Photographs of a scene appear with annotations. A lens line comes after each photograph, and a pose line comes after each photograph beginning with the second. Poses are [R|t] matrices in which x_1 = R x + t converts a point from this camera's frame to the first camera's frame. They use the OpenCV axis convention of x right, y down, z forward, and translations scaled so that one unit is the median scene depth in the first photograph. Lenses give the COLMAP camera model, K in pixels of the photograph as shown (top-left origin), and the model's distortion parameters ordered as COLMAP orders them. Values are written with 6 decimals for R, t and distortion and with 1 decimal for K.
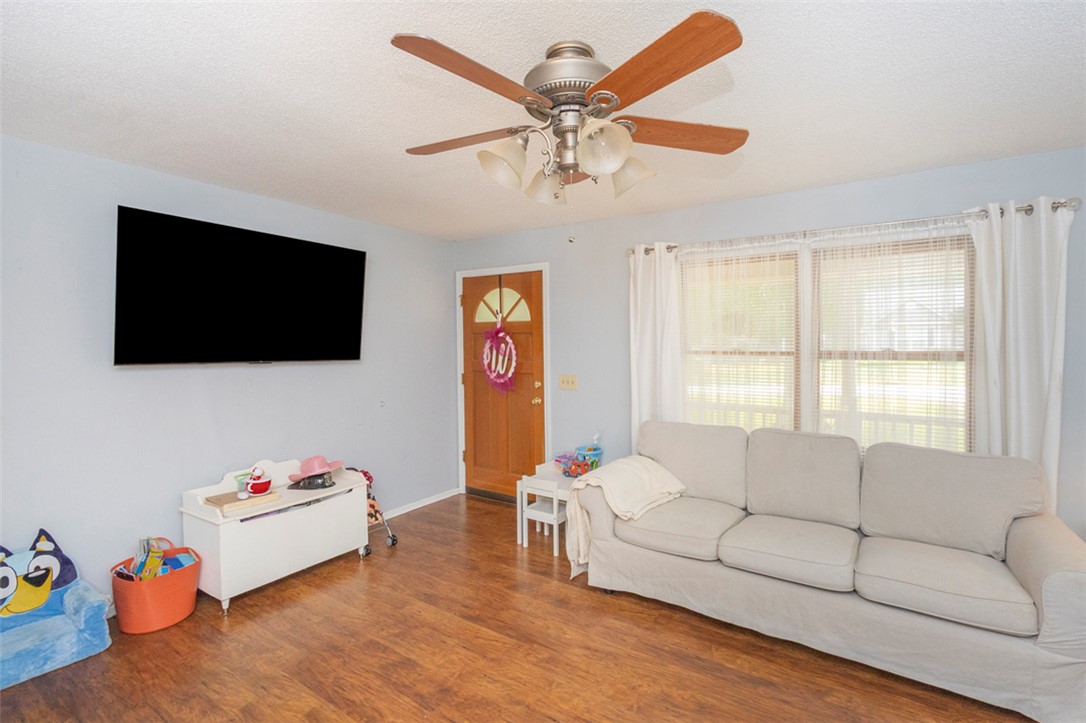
lens RADIAL K [[494.1, 0, 544.2], [0, 494.1, 358.3], [0, 0, 1]] dist [0.002409, -0.000729]
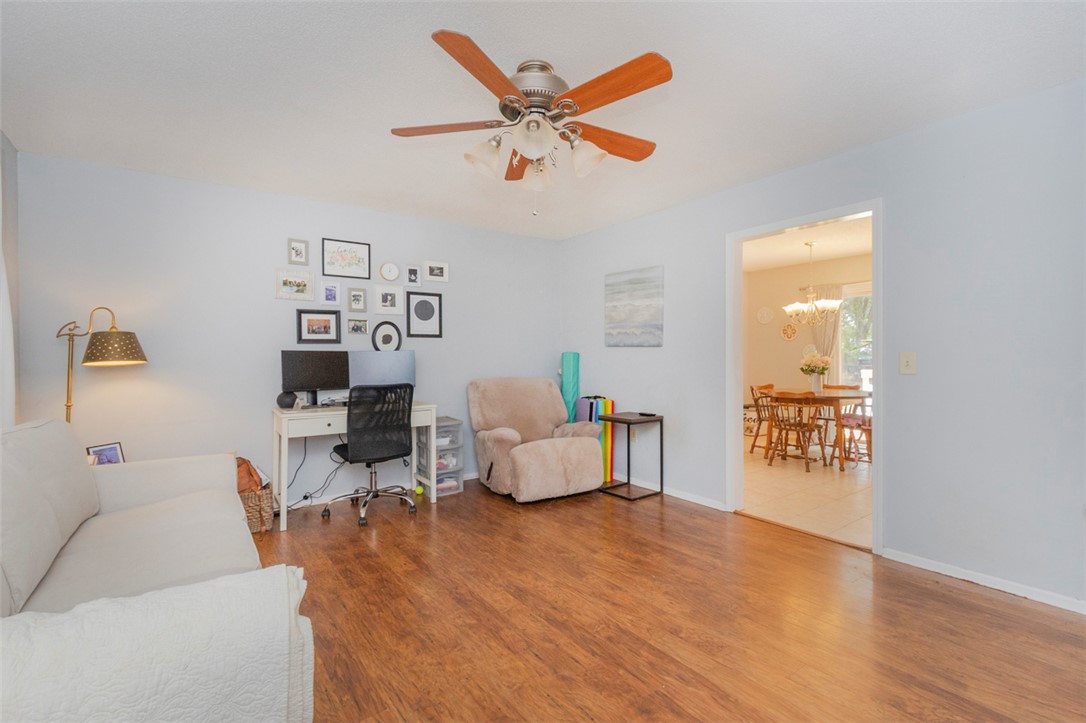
lens RADIAL K [[494.1, 0, 544.2], [0, 494.1, 358.3], [0, 0, 1]] dist [0.002409, -0.000729]
pose [[-0.935677, -0.001284, 0.352856, -0.249336], [0.011451, 0.999356, 0.034001, 0.051098], [-0.352673, 0.035854, -0.935060, 1.348797]]
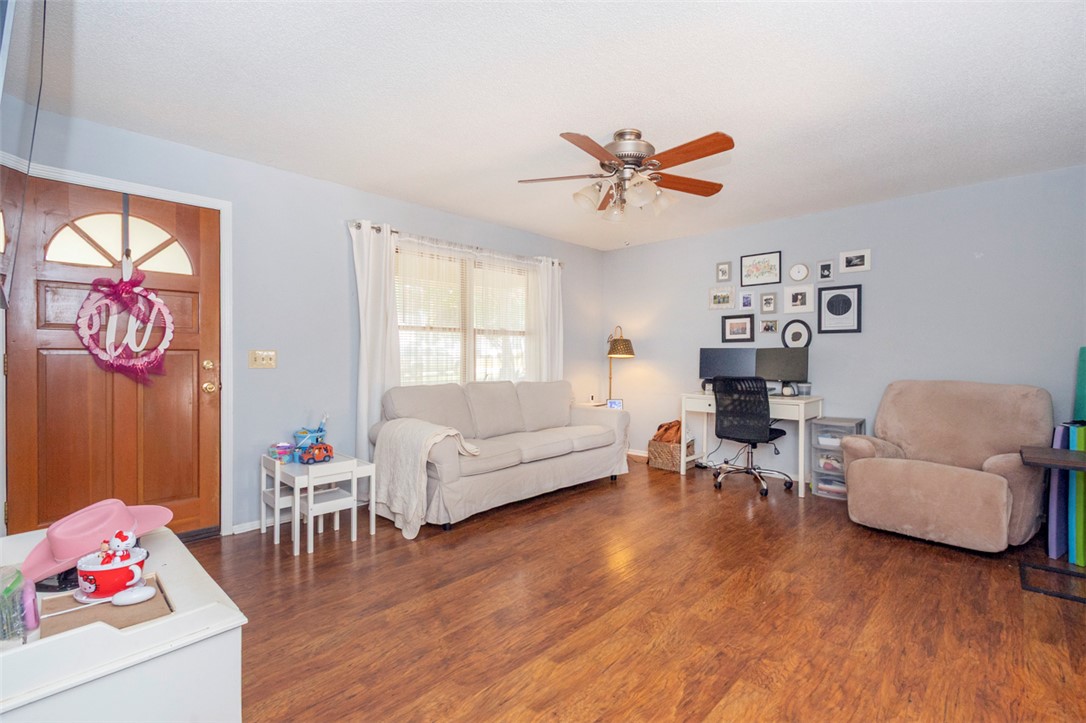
lens RADIAL K [[492.6, 0, 557.9], [0, 492.6, 358.6], [0, 0, 1]] dist [0.001187, -0.000215]
pose [[0.161593, -0.007688, 0.986828, -0.996237], [0.026637, 0.999639, 0.003426, 0.085484], [-0.986498, 0.025732, 0.161739, 0.578949]]
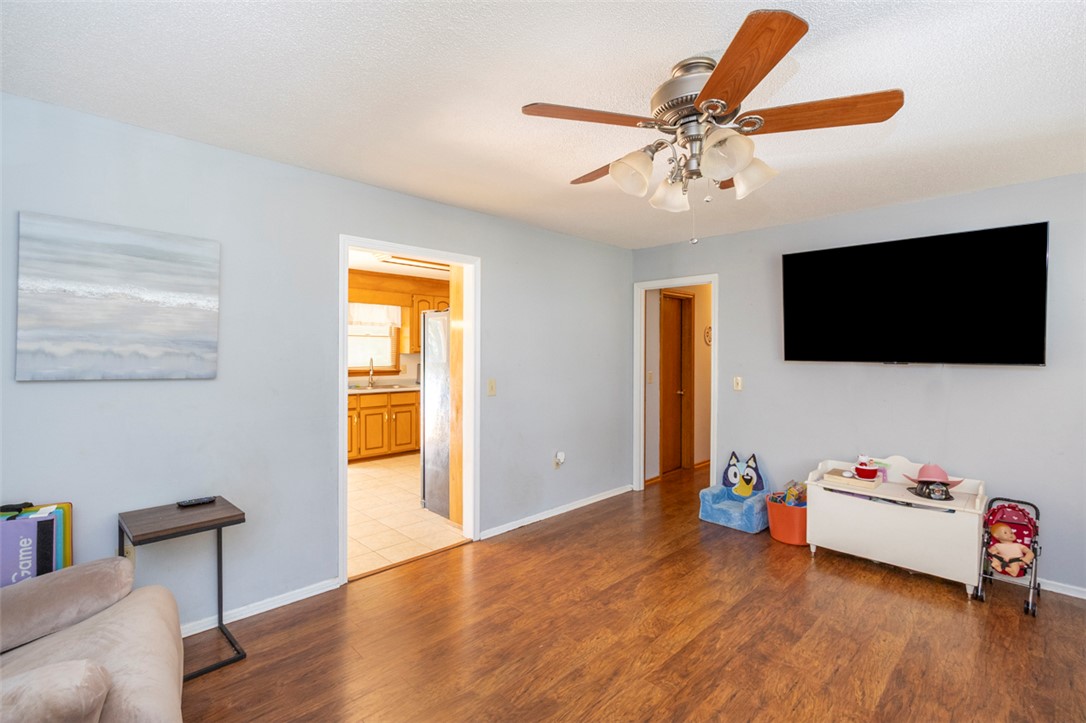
lens RADIAL K [[494.1, 0, 544.2], [0, 494.1, 358.3], [0, 0, 1]] dist [0.002409, -0.000729]
pose [[-0.209717, 0.005788, -0.977745, 0.724574], [-0.026712, 0.999575, 0.011647, 0.006508], [0.977397, 0.028560, -0.209474, 0.548614]]
